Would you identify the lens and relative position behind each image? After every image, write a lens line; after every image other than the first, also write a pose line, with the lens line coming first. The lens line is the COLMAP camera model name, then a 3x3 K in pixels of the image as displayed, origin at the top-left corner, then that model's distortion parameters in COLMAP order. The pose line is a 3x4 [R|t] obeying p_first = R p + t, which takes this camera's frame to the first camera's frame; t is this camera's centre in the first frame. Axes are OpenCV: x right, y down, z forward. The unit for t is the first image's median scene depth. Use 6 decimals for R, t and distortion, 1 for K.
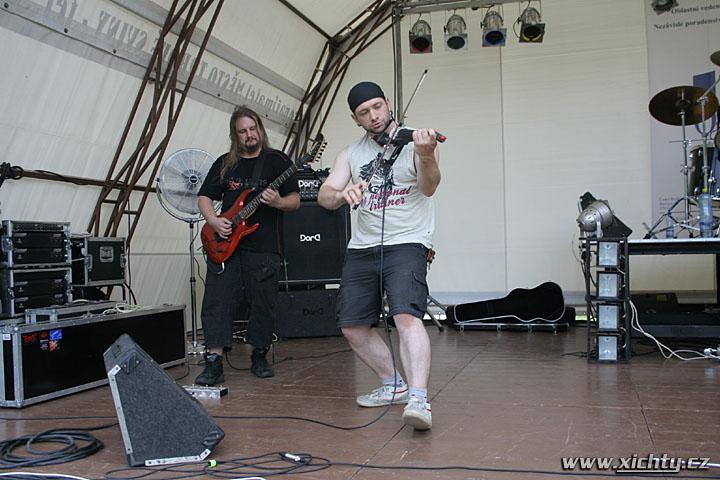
lens RADIAL K [[745.9, 0, 359.9], [0, 745.9, 240.4], [0, 0, 1]] dist [-0.003461, 0.000000]
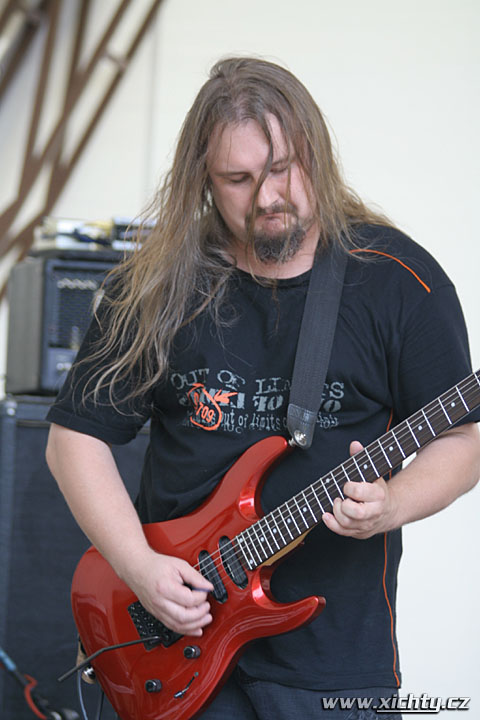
lens RADIAL K [[4219.4, 0, 240.0], [0, 4219.4, 360.0], [0, 0, 1]] dist [-0.416052, 0.000000]
pose [[0.984882, -0.070427, -0.158262, 0.045815], [0.059902, 0.995724, -0.070326, -0.000478], [0.162538, 0.059782, 0.984890, -0.272308]]
